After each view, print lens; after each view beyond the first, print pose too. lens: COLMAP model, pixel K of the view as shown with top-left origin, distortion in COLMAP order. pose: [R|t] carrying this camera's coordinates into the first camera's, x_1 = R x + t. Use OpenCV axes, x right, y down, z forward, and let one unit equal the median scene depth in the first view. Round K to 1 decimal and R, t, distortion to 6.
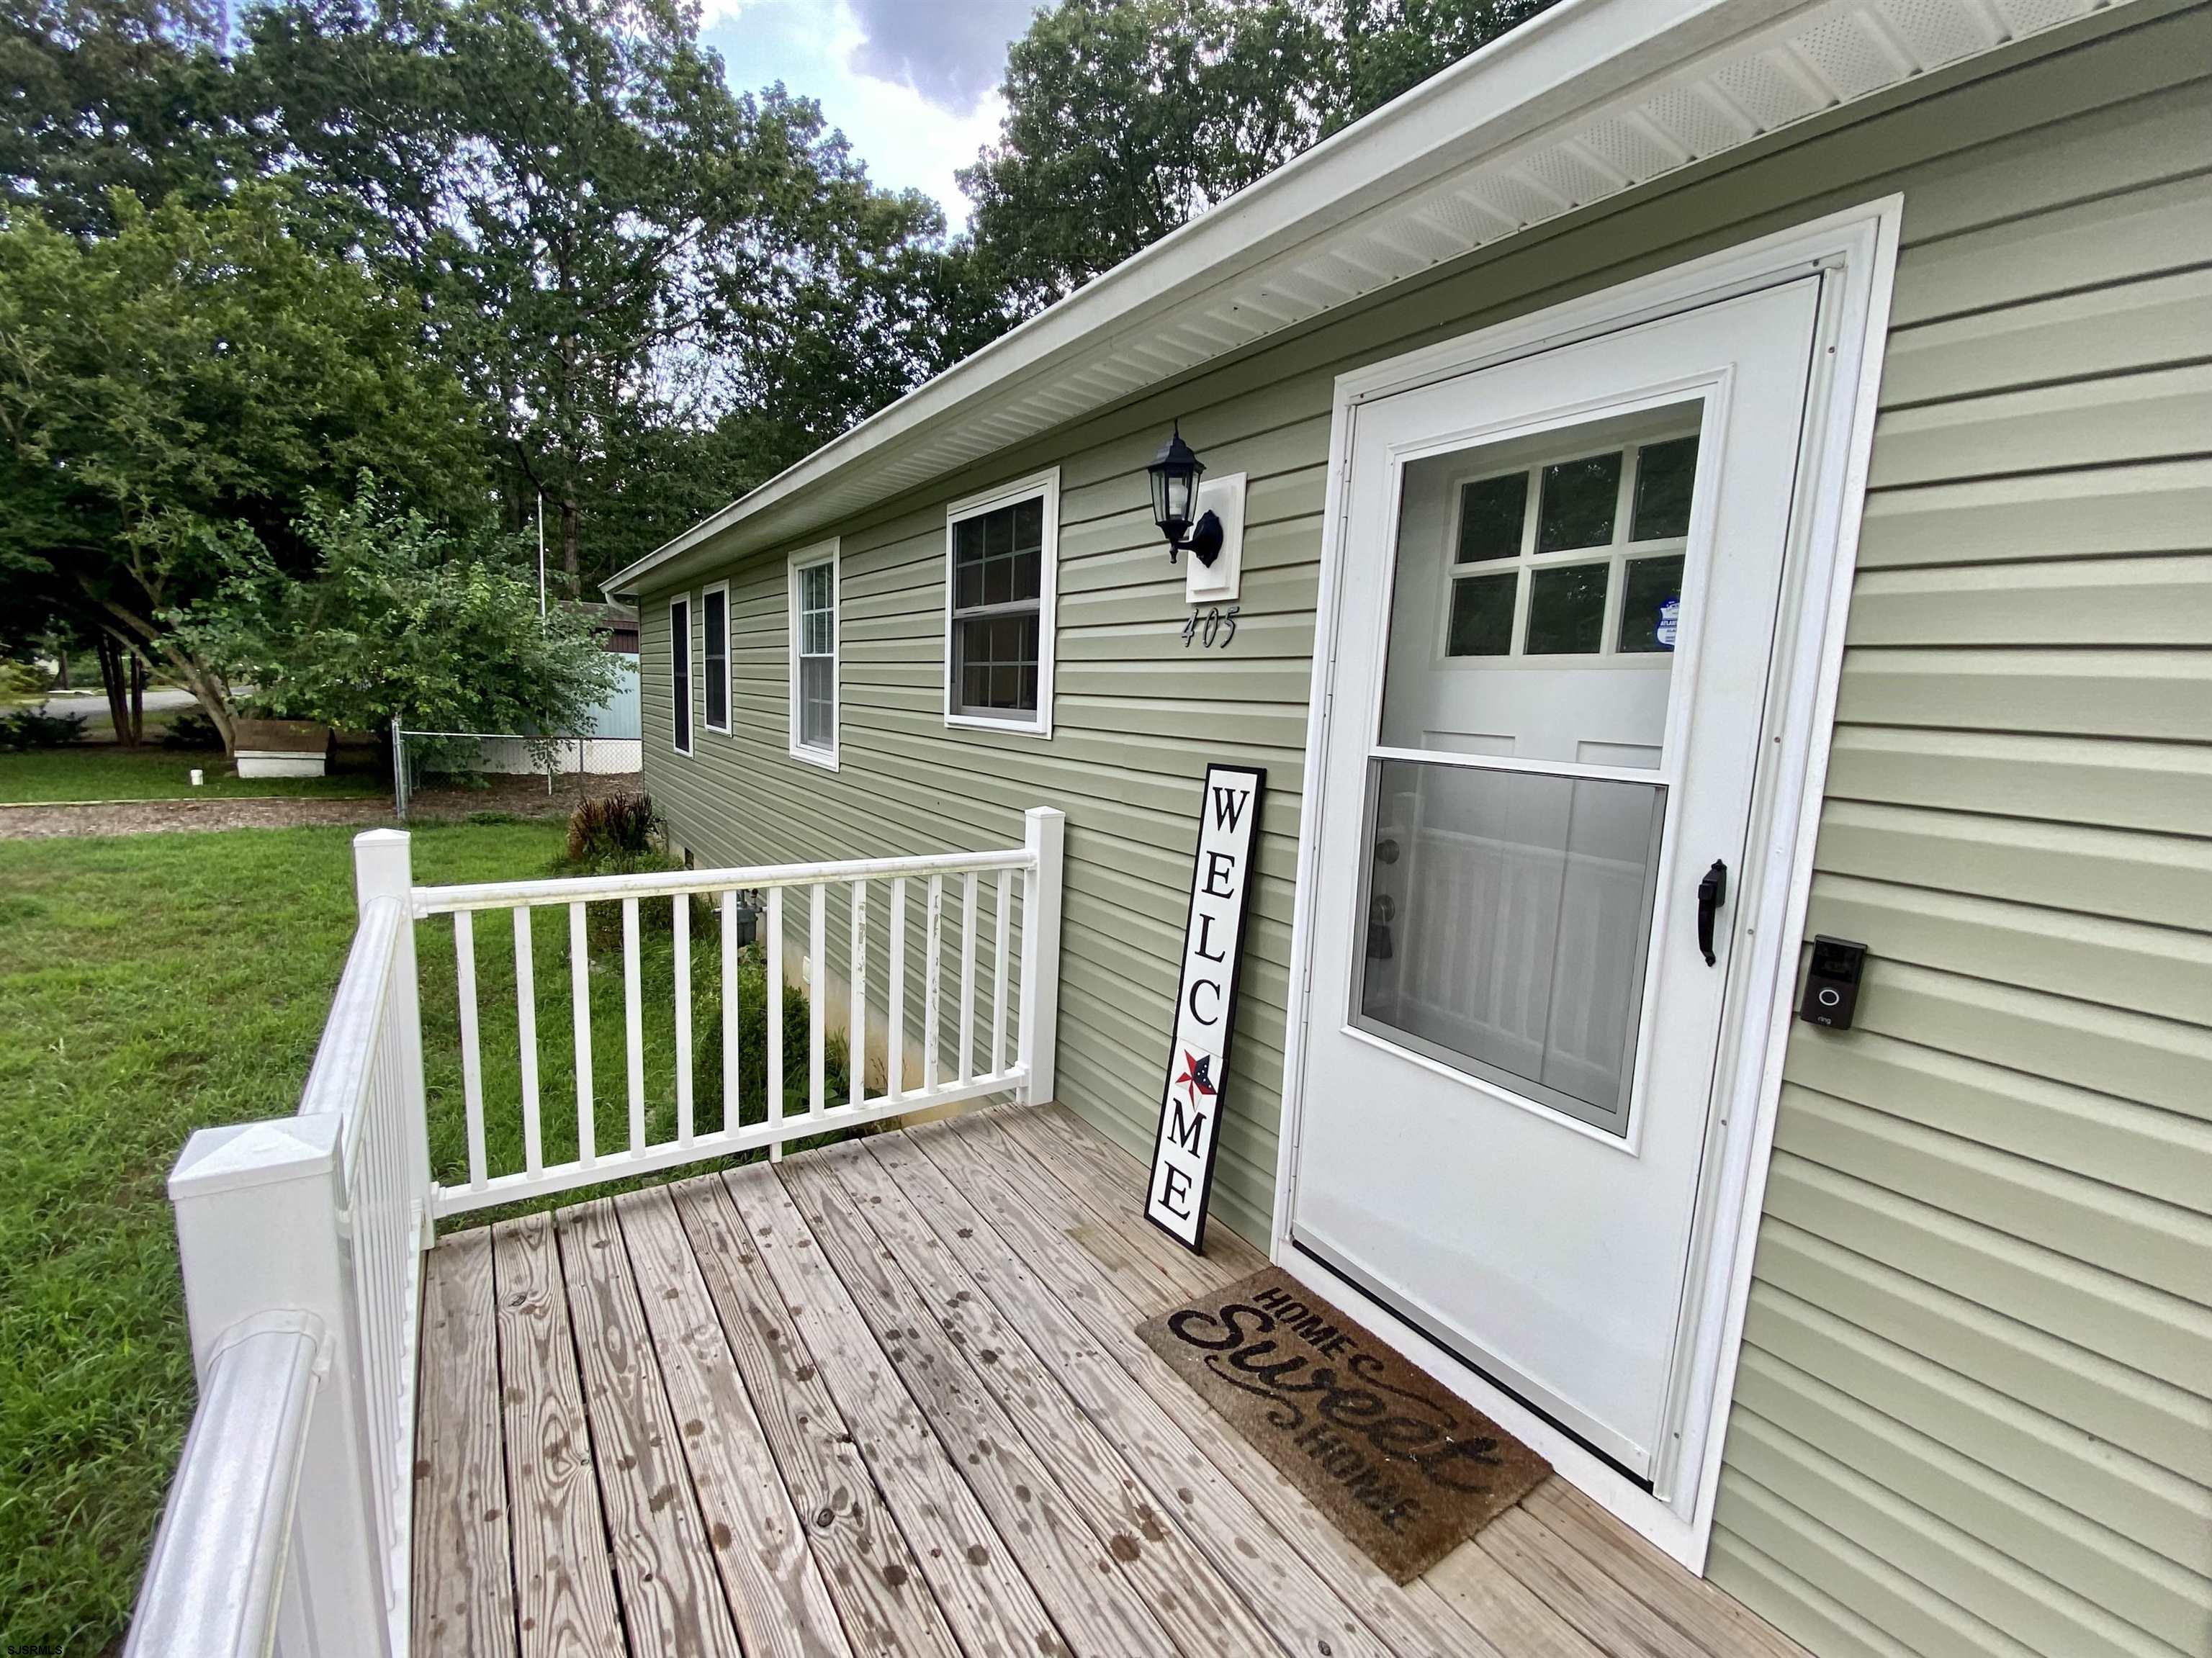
lens RADIAL K [[932.6, 0, 1128.8], [0, 932.6, 824.8], [0, 0, 1]] dist [0.049260, -0.042709]
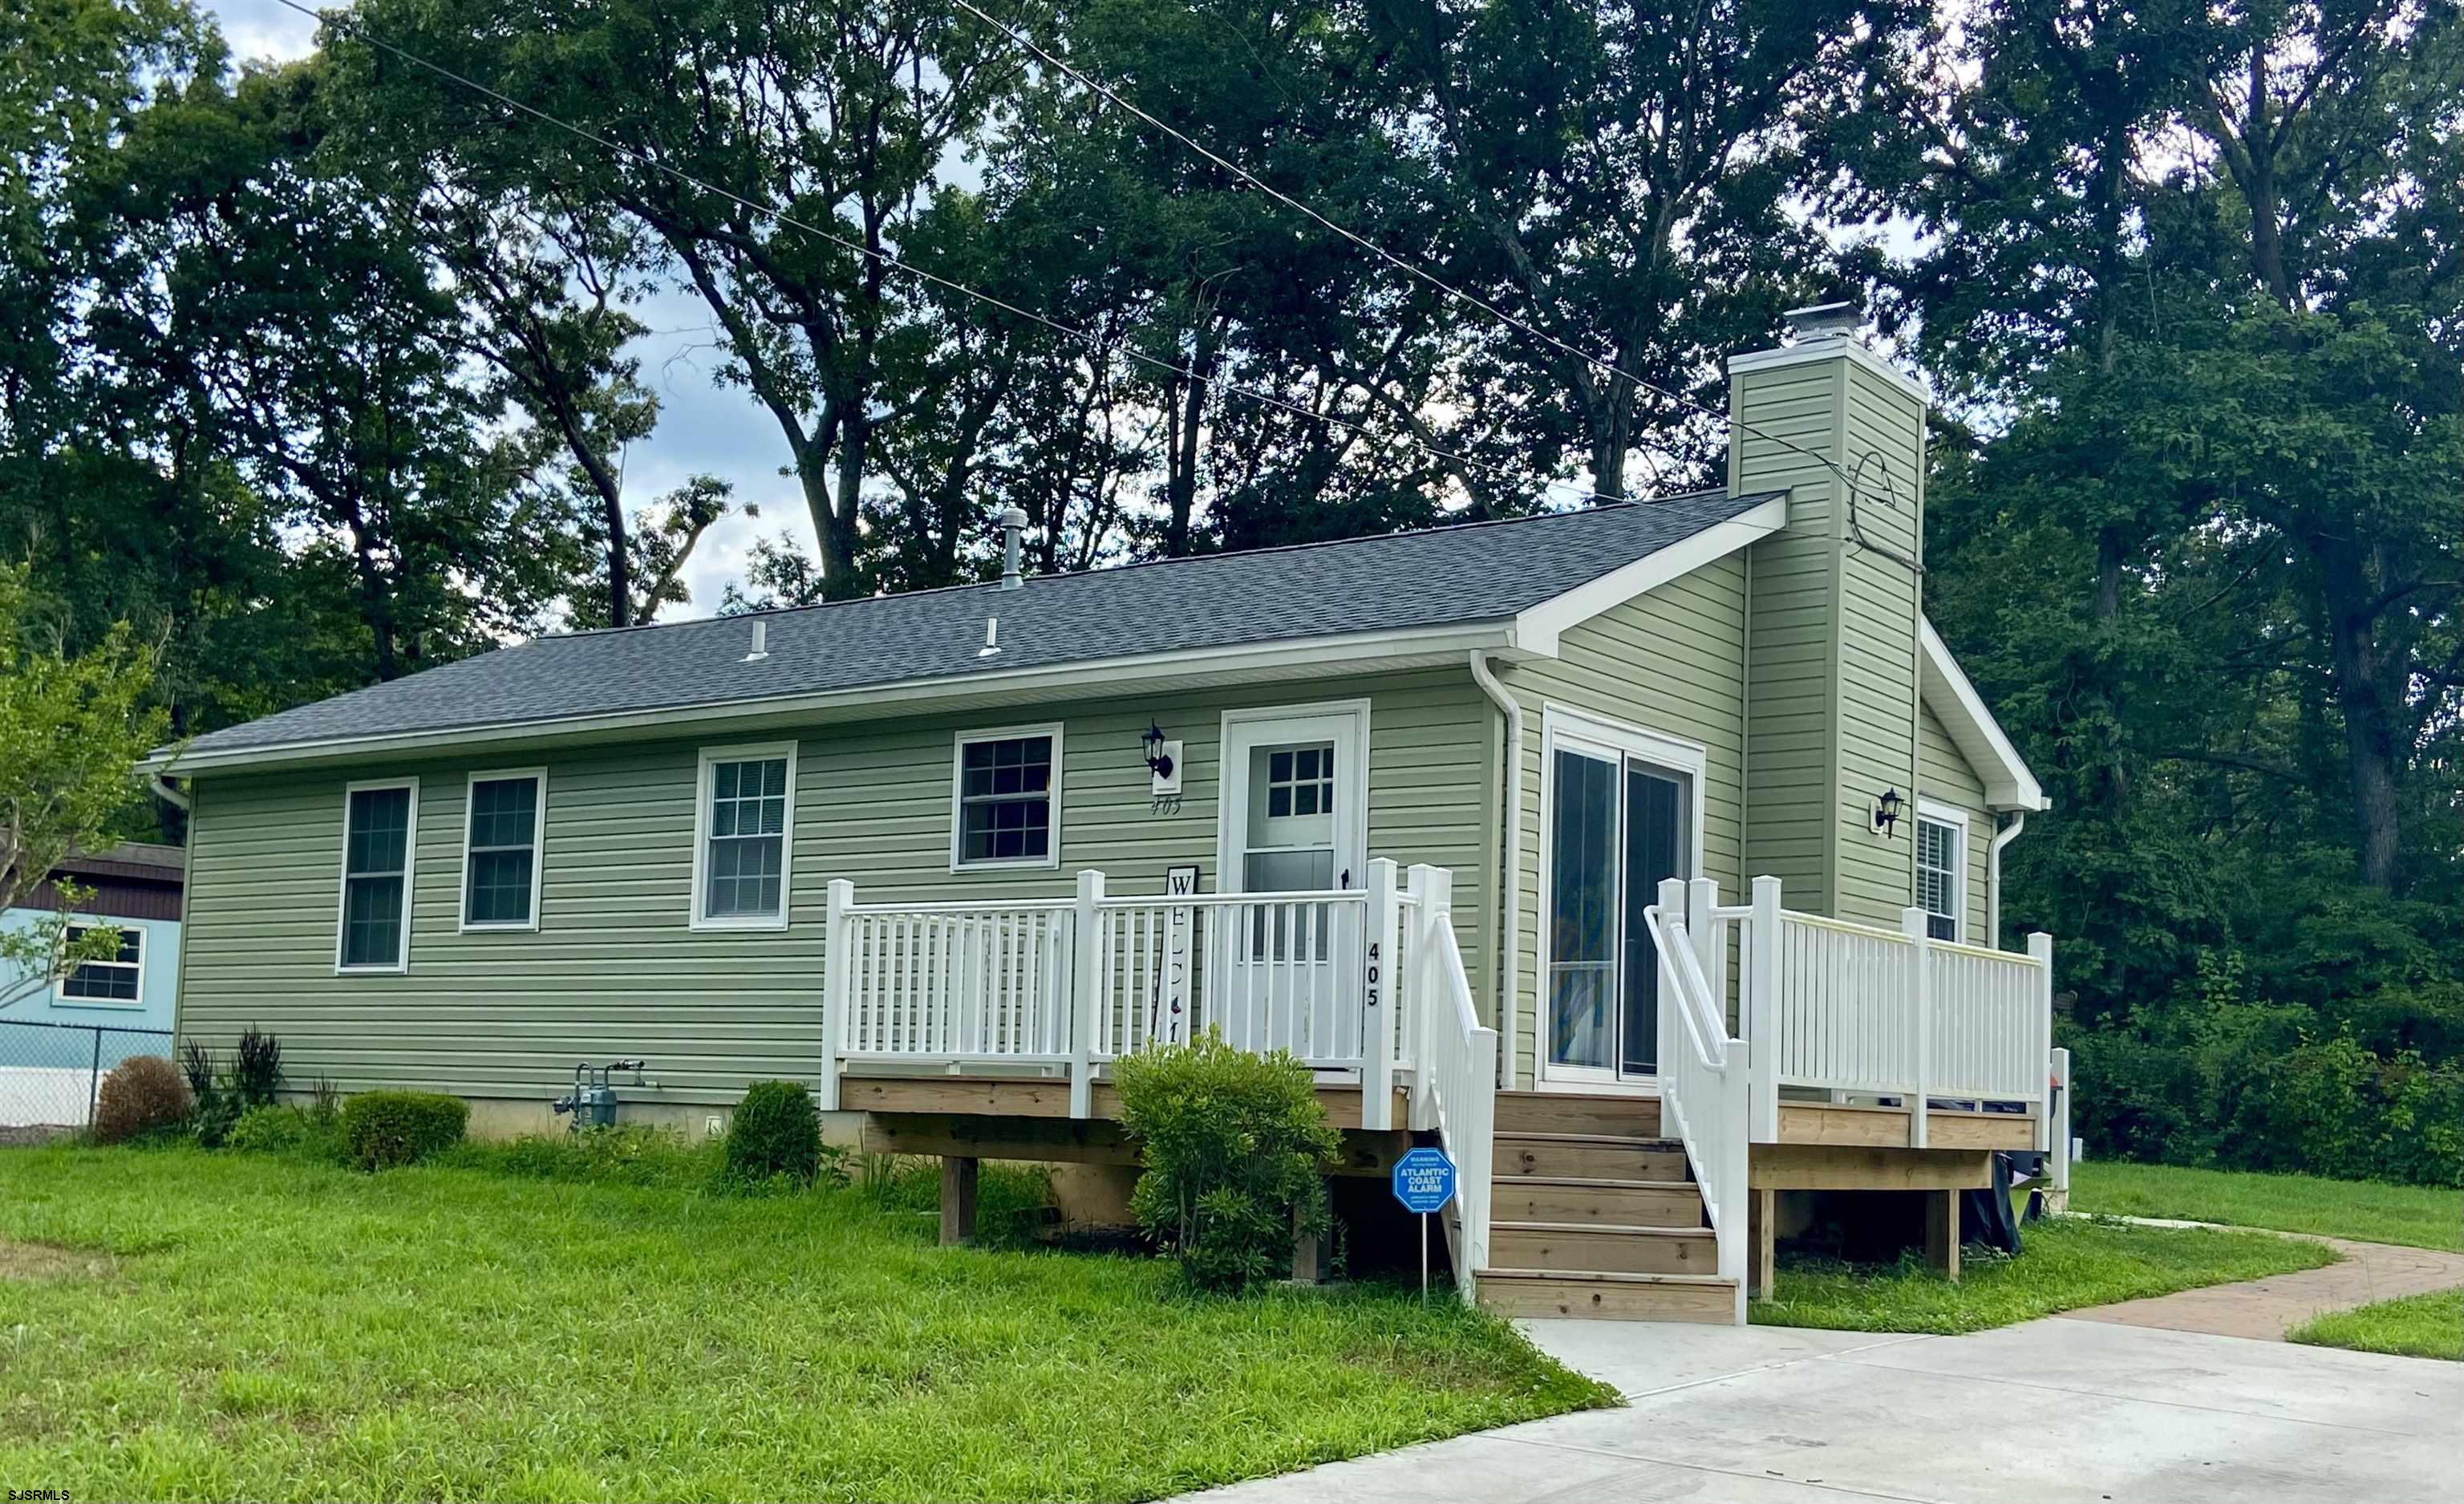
lens RADIAL K [[2557.5, 0, 1233.3], [0, 2557.5, 880.2], [0, 0, 1]] dist [0.111614, -0.150487]
pose [[0.951555, 0.019779, 0.306841, -0.142617], [0.047238, 0.976678, -0.209450, 0.108970], [-0.303828, 0.213798, 0.928428, -0.407784]]
